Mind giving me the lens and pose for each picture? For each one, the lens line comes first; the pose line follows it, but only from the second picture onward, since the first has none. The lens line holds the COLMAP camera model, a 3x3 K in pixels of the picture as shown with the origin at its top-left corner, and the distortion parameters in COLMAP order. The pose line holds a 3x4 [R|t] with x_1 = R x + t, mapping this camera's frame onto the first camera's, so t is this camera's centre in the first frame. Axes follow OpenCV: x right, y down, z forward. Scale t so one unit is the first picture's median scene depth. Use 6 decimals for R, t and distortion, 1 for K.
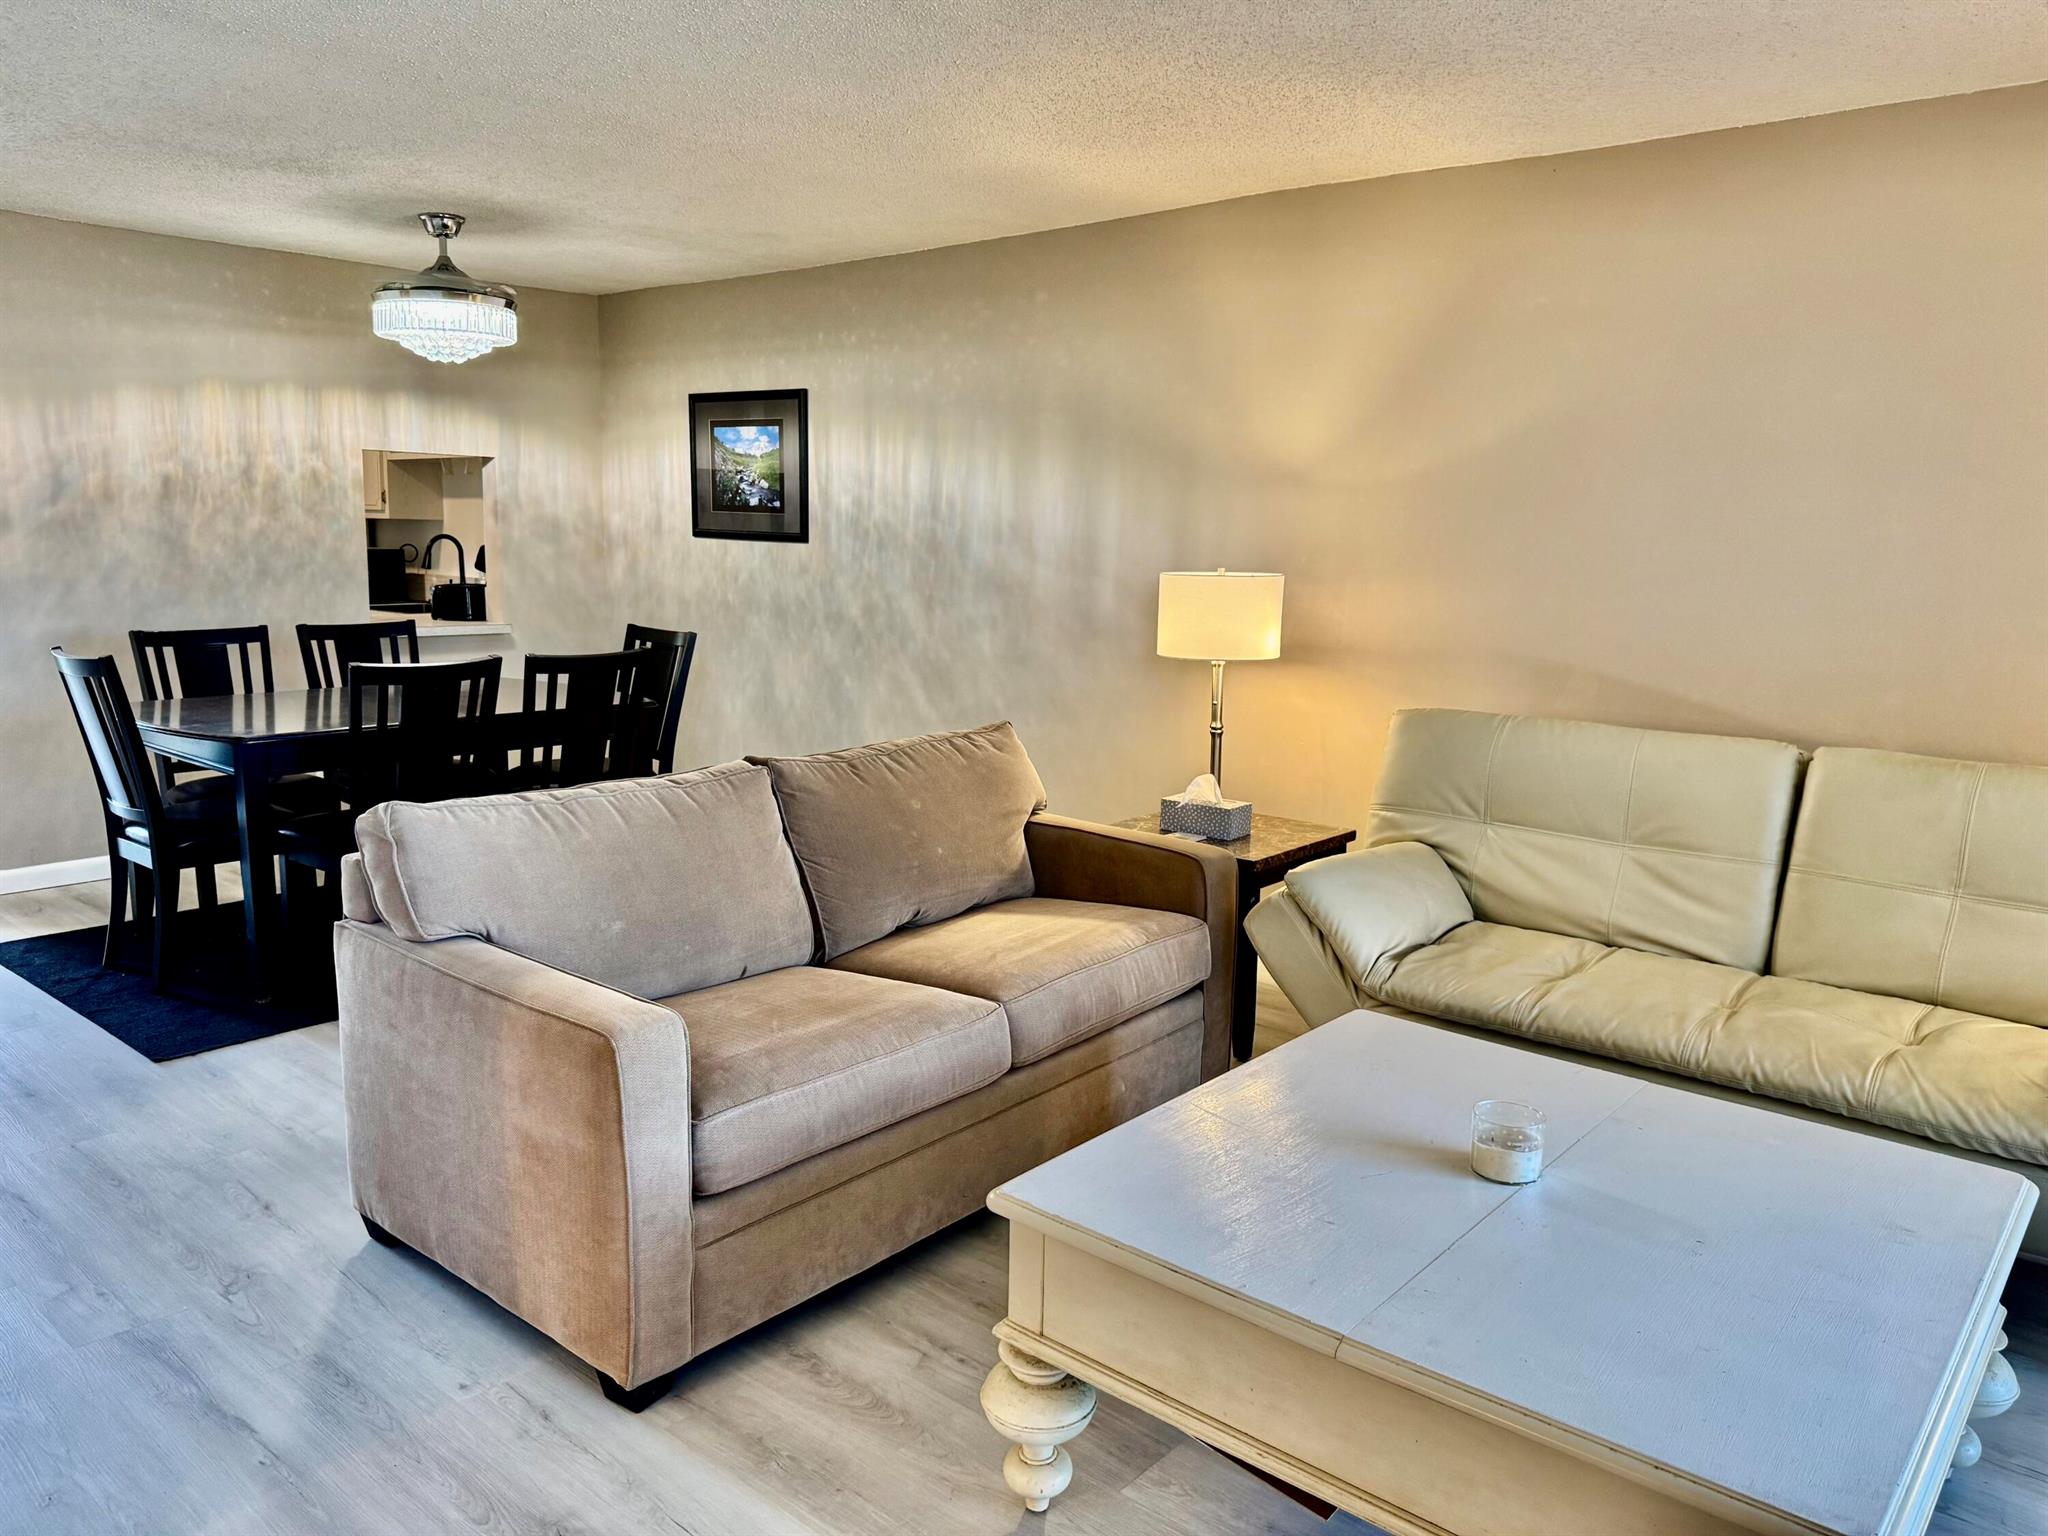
lens RADIAL K [[1448.2, 0, 1024.6], [0, 1448.2, 772.7], [0, 0, 1]] dist [0.049762, -0.068263]
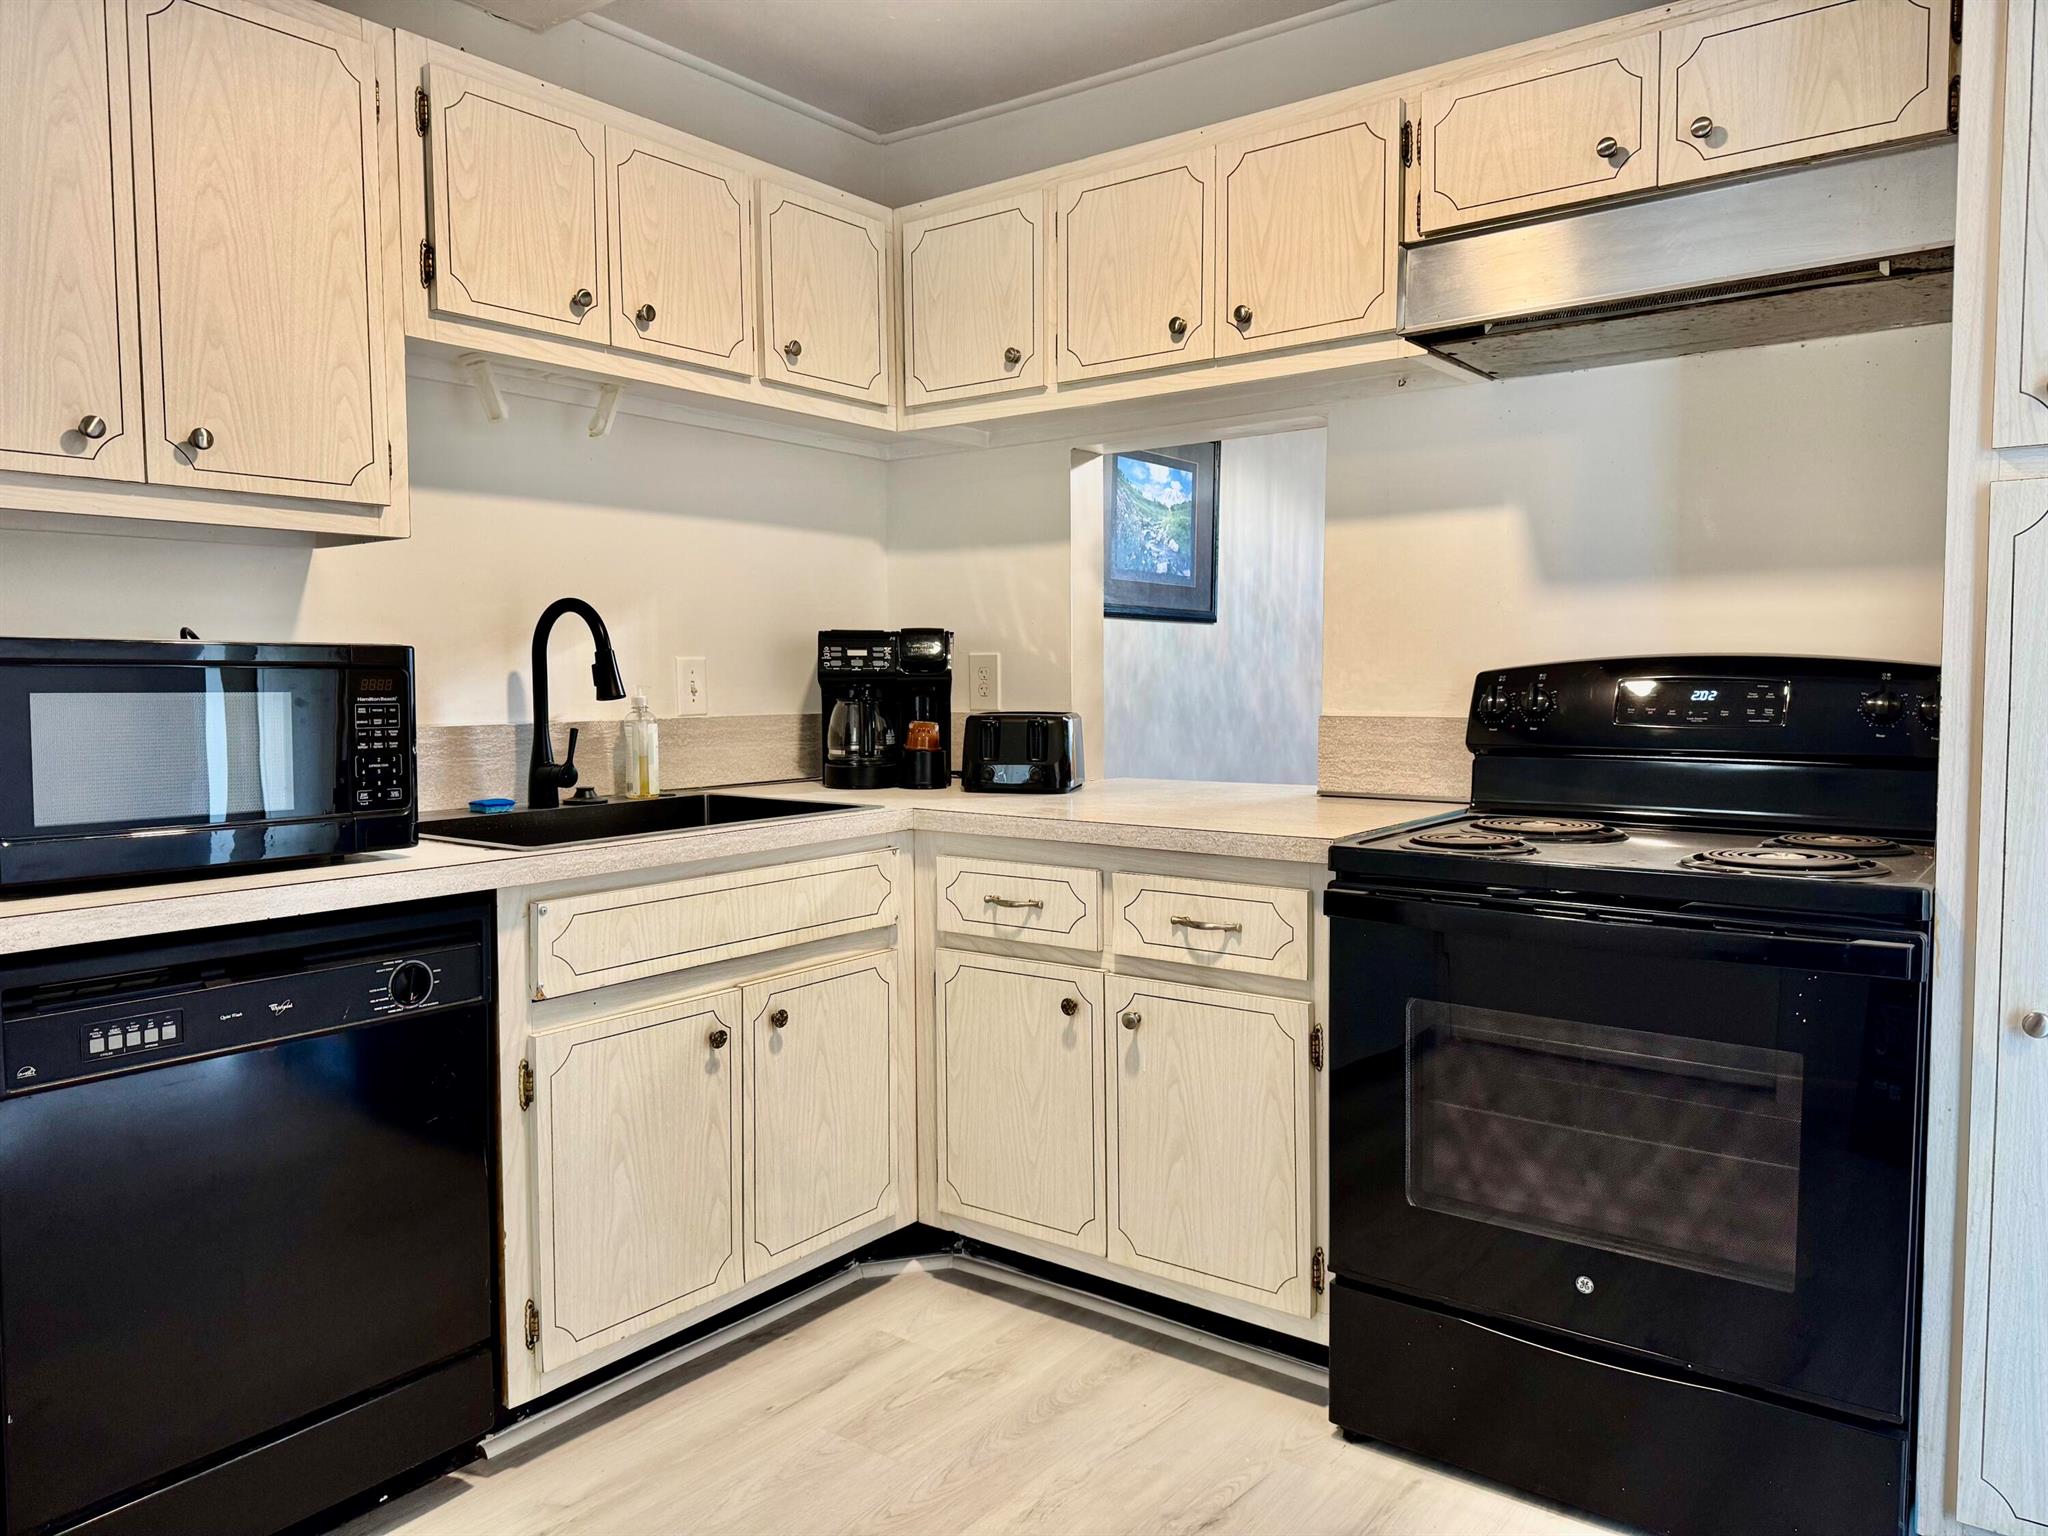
lens RADIAL K [[1448.2, 0, 1027.2], [0, 1448.2, 766.3], [0, 0, 1]] dist [0.049762, -0.068263]
pose [[-0.055606, -0.093691, 0.994047, -0.936961], [0.161597, 0.981617, 0.101558, -0.178032], [-0.985289, 0.166282, -0.039443, 1.139366]]
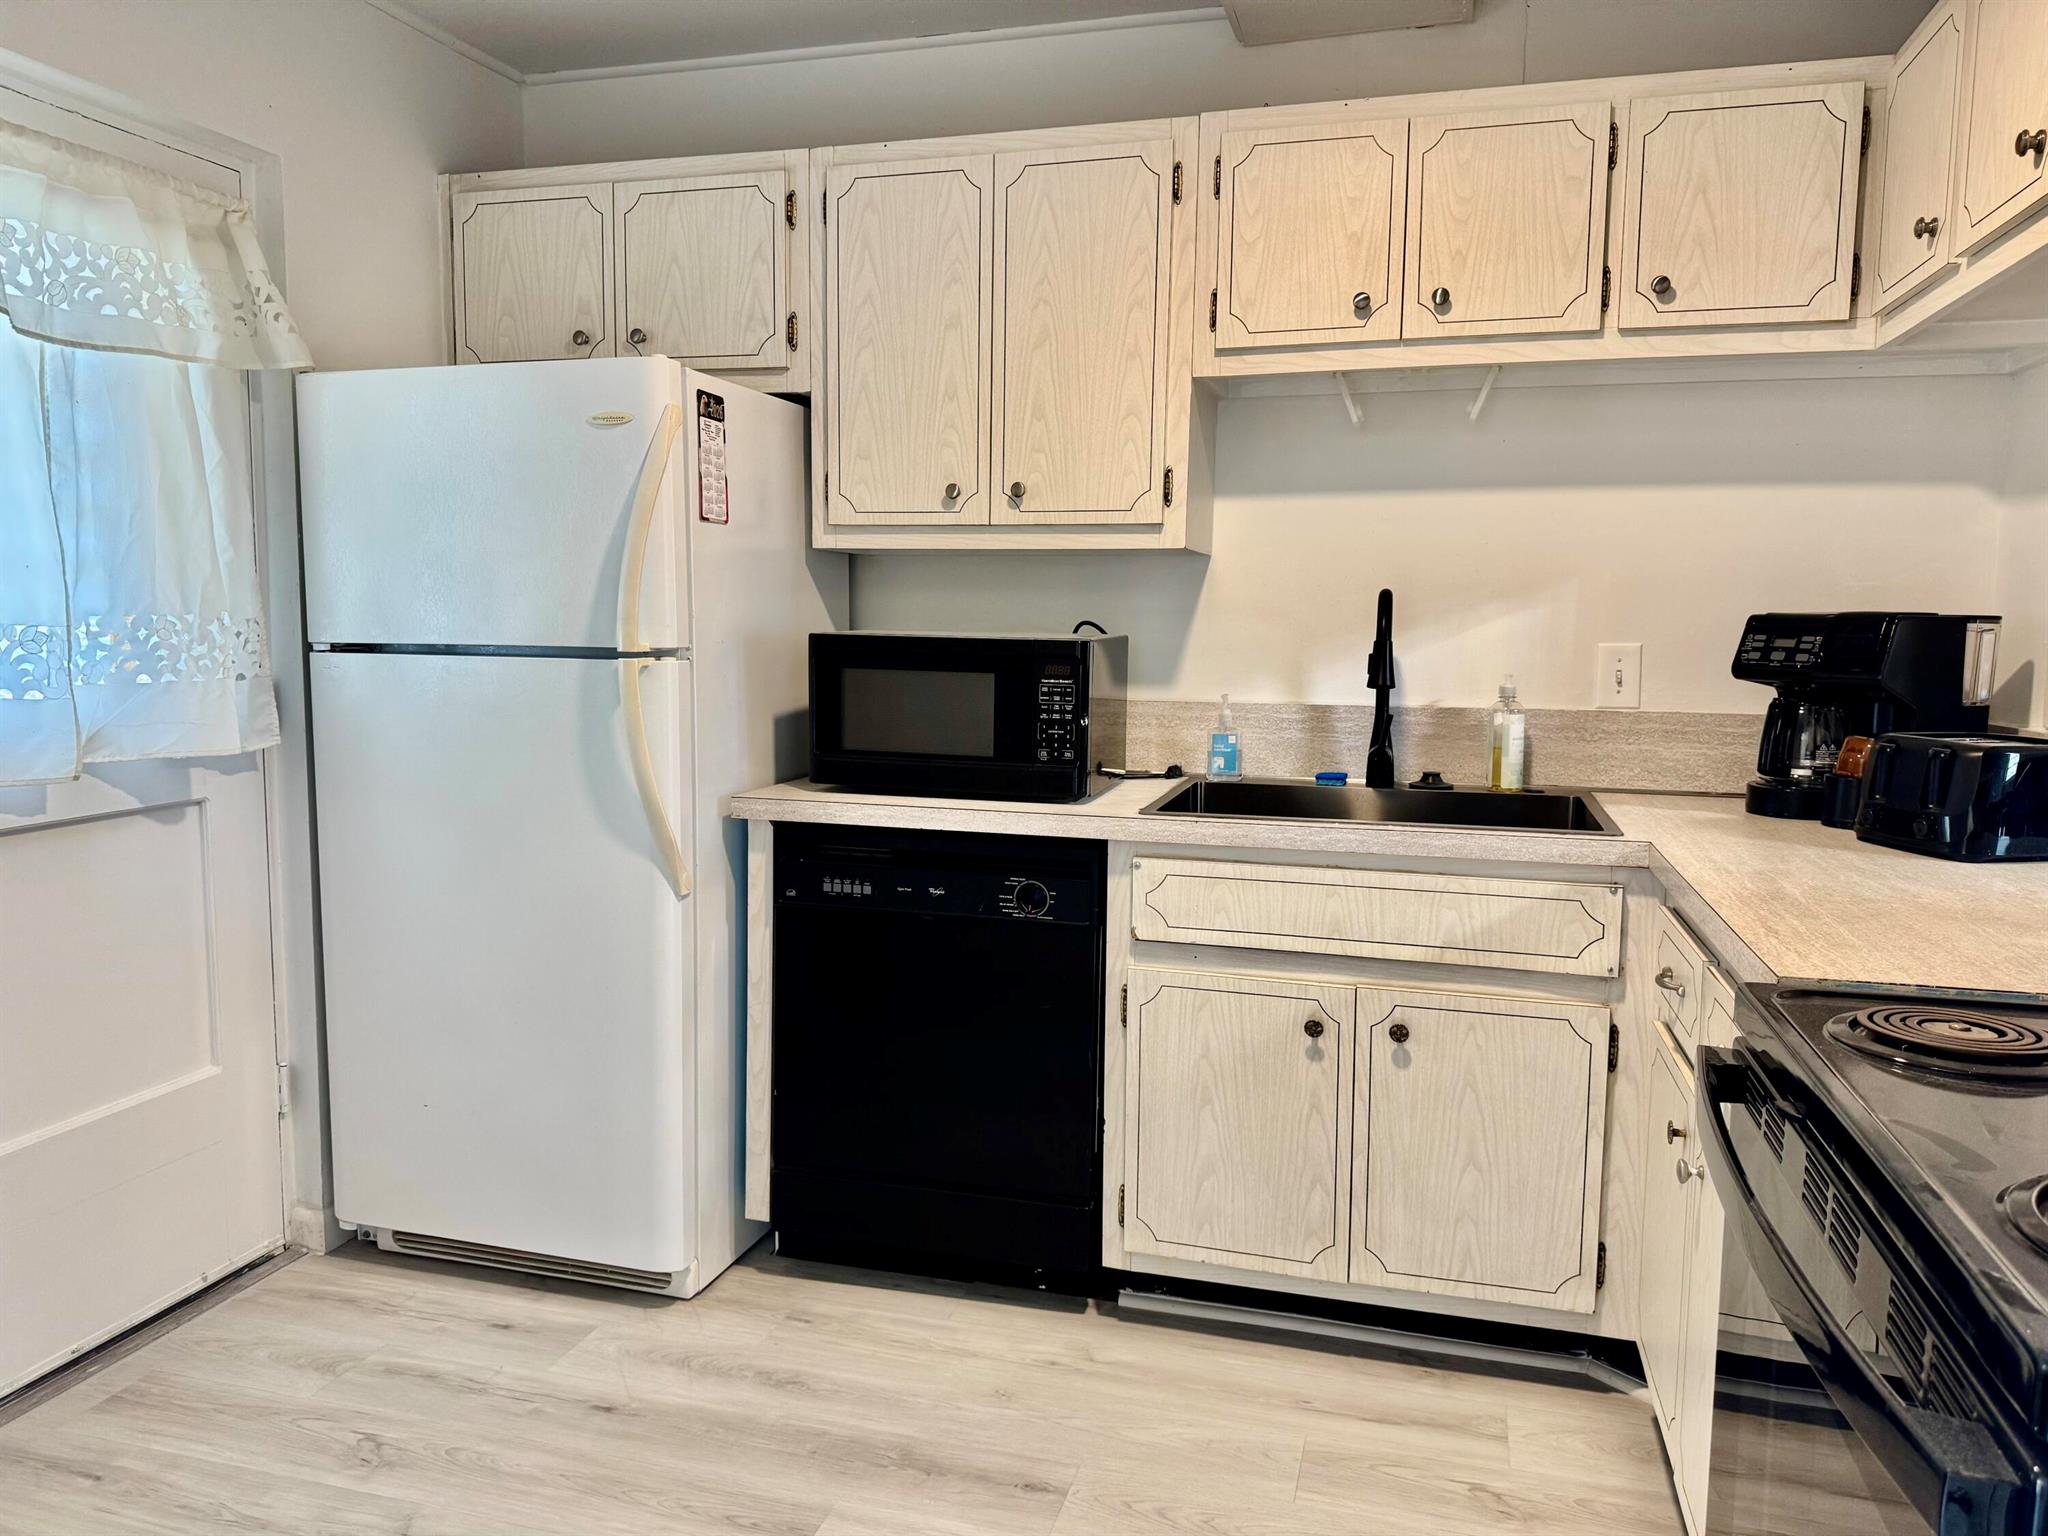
lens RADIAL K [[1448.2, 0, 1013.0], [0, 1448.2, 758.3], [0, 0, 1]] dist [0.049762, -0.068263]
pose [[0.915208, -0.061201, 0.398308, -0.787563], [0.082492, 0.995922, -0.036519, -0.147242], [-0.394449, 0.066280, 0.916524, 0.894344]]
